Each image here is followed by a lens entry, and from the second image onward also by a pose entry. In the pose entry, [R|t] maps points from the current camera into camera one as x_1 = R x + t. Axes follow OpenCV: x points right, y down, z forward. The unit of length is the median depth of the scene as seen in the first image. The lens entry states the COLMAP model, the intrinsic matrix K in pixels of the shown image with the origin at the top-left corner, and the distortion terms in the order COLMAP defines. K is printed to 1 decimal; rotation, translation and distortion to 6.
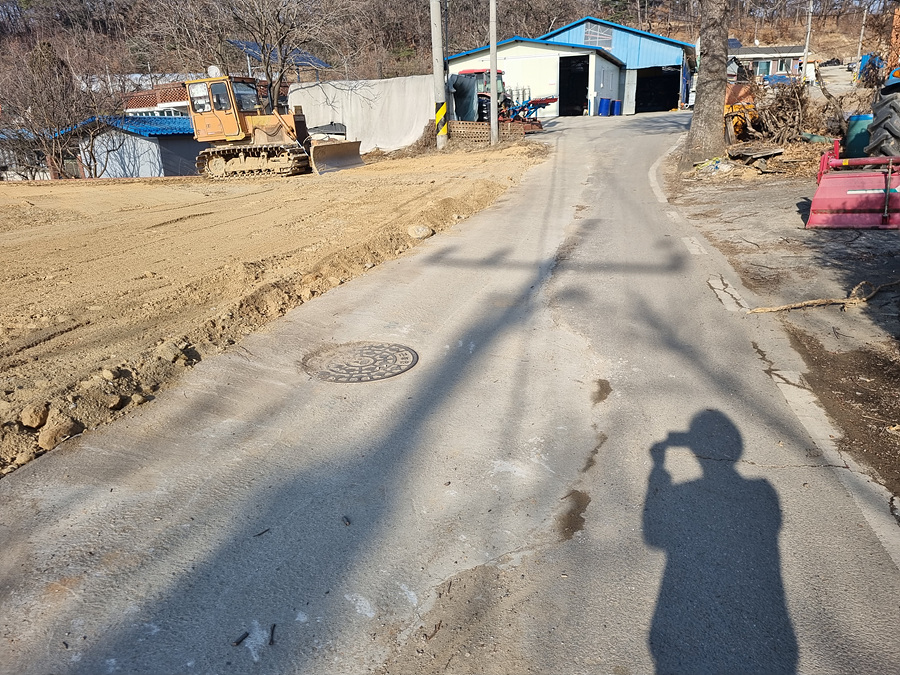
lens RADIAL K [[673.3, 0, 450.0], [0, 673.3, 337.5], [0, 0, 1]] dist [0.063262, -0.048636]
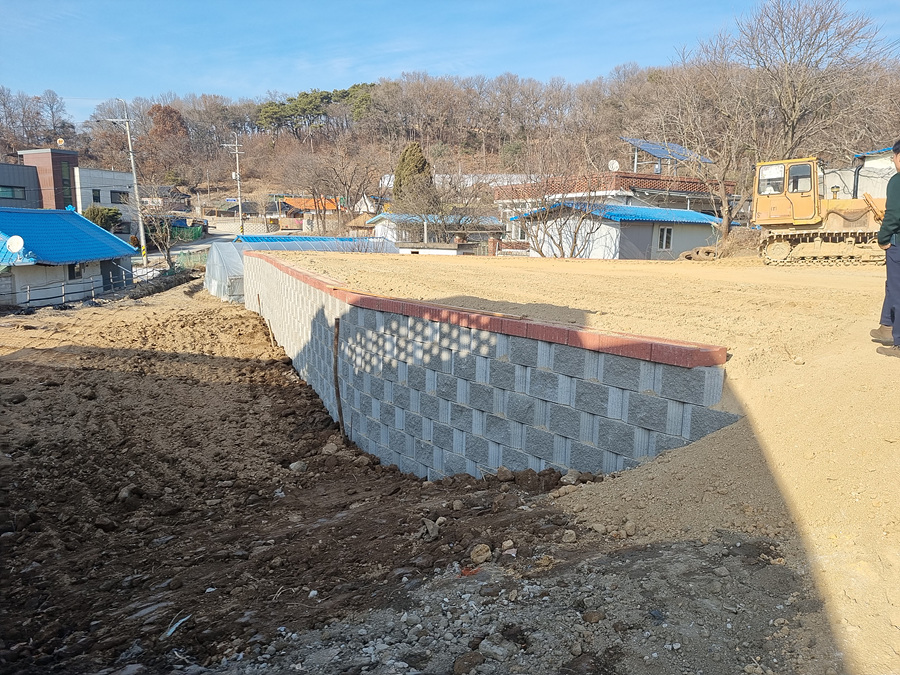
lens RADIAL K [[673.3, 0, 450.0], [0, 673.3, 337.5], [0, 0, 1]] dist [0.063262, -0.048636]
pose [[0.946558, 0.097267, -0.307518, -0.469679], [-0.139045, 0.983355, -0.116956, 0.034362], [0.291024, 0.153464, 0.944327, 0.014622]]
